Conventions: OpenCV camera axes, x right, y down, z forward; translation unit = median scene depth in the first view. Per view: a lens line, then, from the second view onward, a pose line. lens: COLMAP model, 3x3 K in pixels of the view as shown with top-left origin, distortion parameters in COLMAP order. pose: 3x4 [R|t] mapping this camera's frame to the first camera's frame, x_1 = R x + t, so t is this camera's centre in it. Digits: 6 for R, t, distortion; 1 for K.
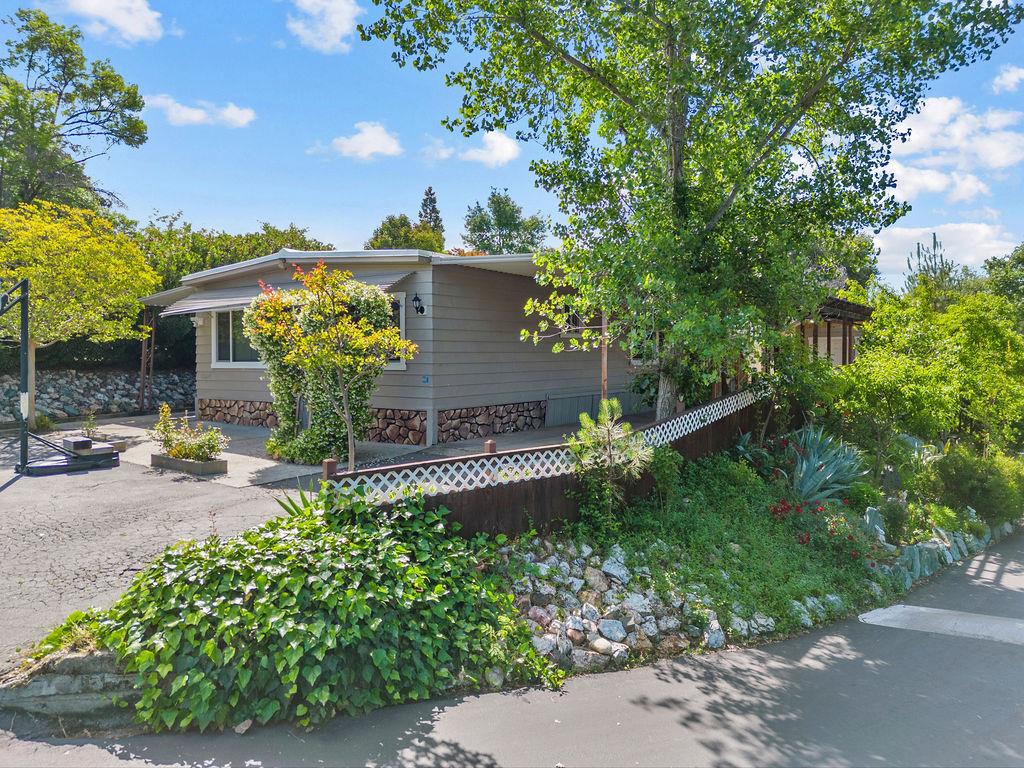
lens RADIAL K [[756.4, 0, 498.6], [0, 756.4, 384.8], [0, 0, 1]] dist [0.057696, -0.045386]
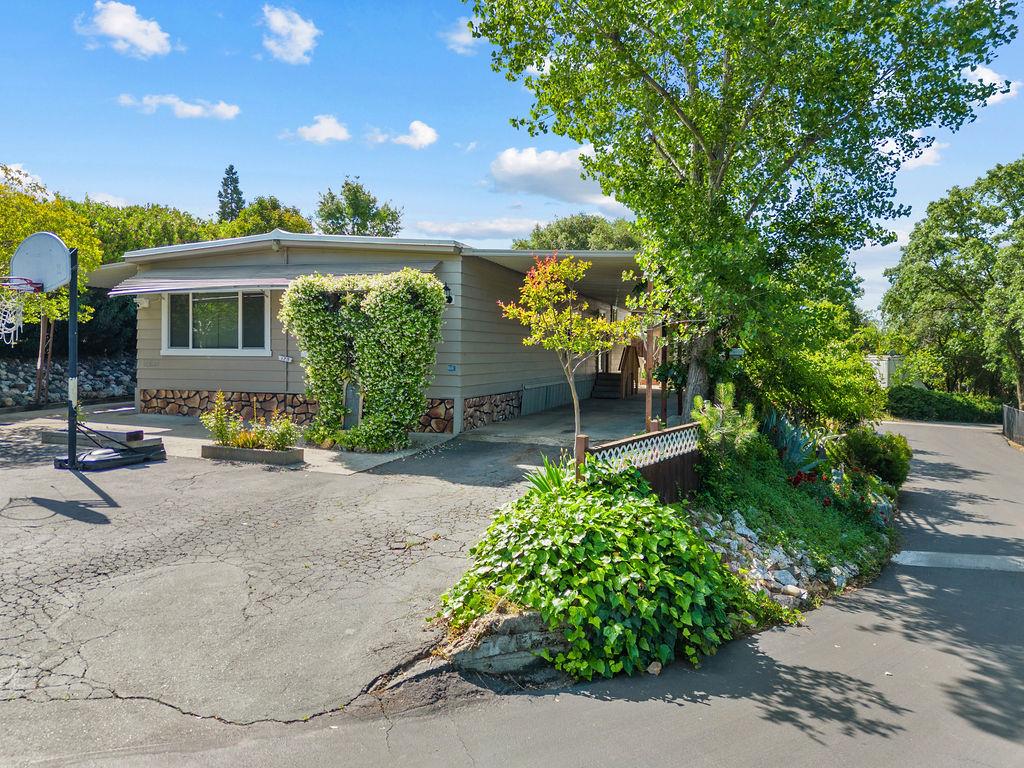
lens RADIAL K [[769.8, 0, 509.3], [0, 769.8, 371.6], [0, 0, 1]] dist [0.069478, -0.091775]
pose [[0.954067, 0.006407, 0.299526, -0.378364], [-0.002641, 0.999912, -0.012977, 0.012547], [-0.299583, 0.011589, 0.954000, -0.009209]]
